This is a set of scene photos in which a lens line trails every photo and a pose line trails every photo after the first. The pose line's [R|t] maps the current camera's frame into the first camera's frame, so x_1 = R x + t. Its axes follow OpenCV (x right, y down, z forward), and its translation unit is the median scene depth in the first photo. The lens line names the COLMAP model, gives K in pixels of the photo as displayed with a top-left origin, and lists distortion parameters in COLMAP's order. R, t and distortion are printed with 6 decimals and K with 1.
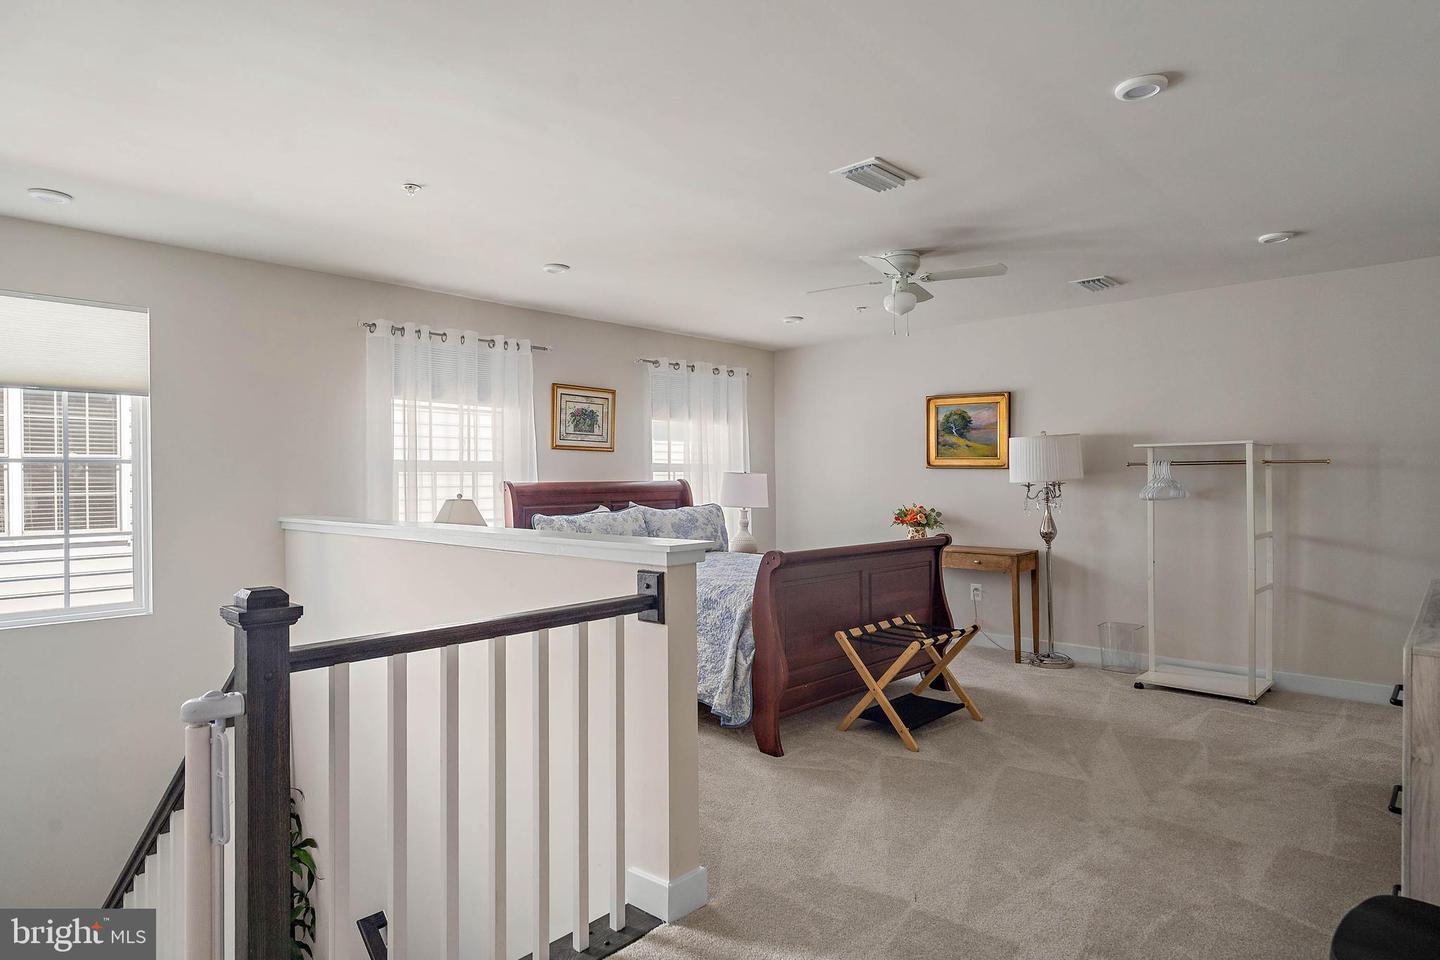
lens RADIAL K [[825.7, 0, 721.7], [0, 825.7, 481.4], [0, 0, 1]] dist [-0.004465, -0.001755]
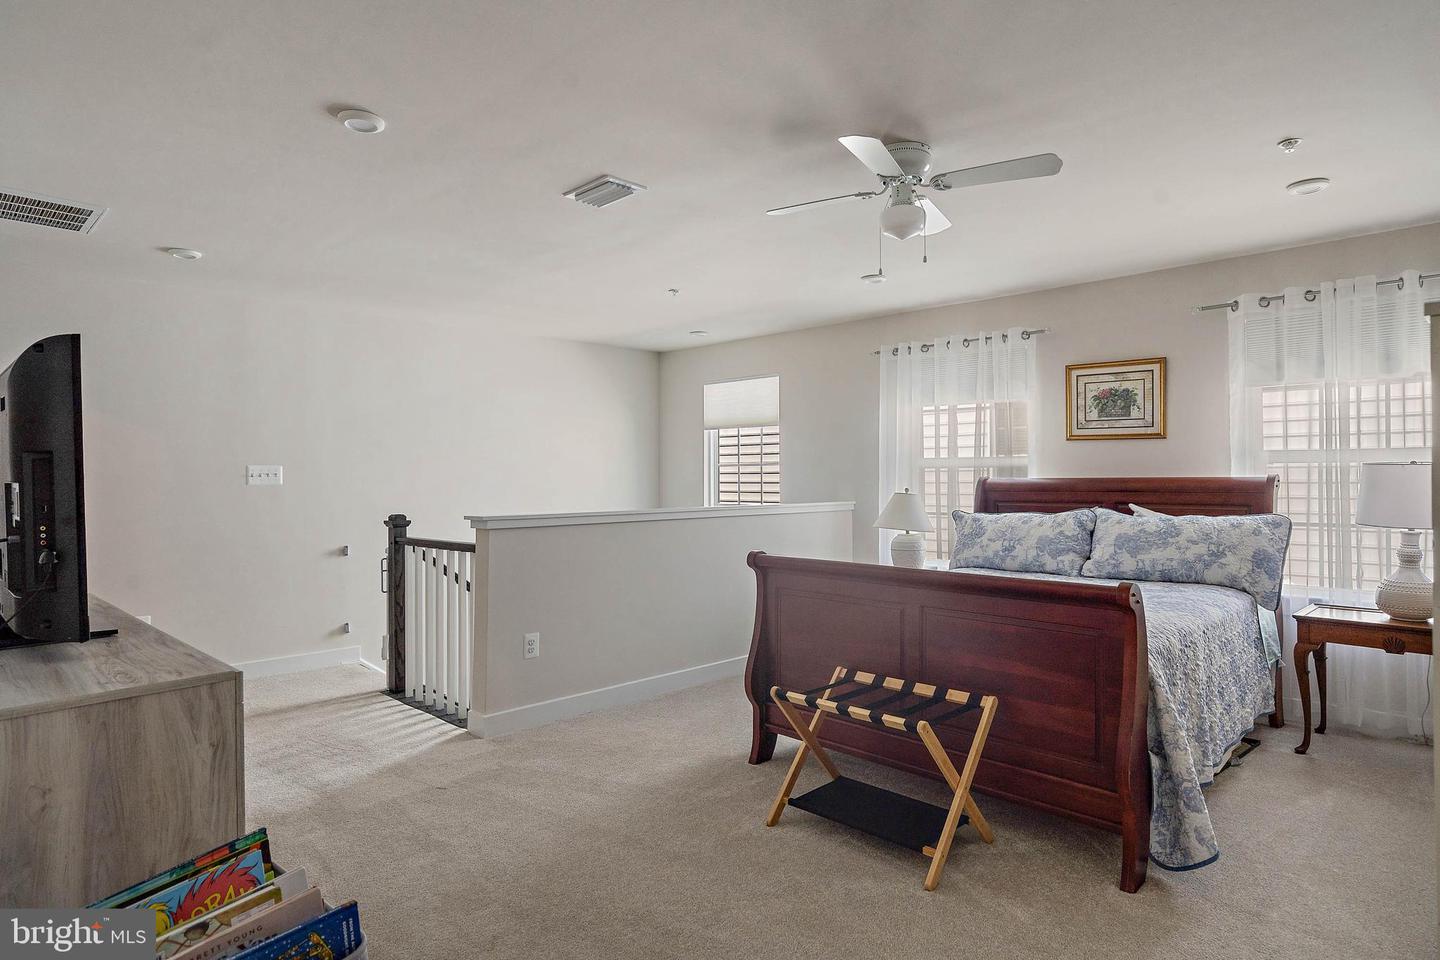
lens RADIAL K [[825.7, 0, 722.0], [0, 825.7, 475.2], [0, 0, 1]] dist [-0.004465, -0.001755]
pose [[-0.041346, 0.004957, -0.999133, 0.677638], [0.002567, 0.999985, 0.004855, -0.007104], [0.999142, -0.002364, -0.041358, 0.654629]]
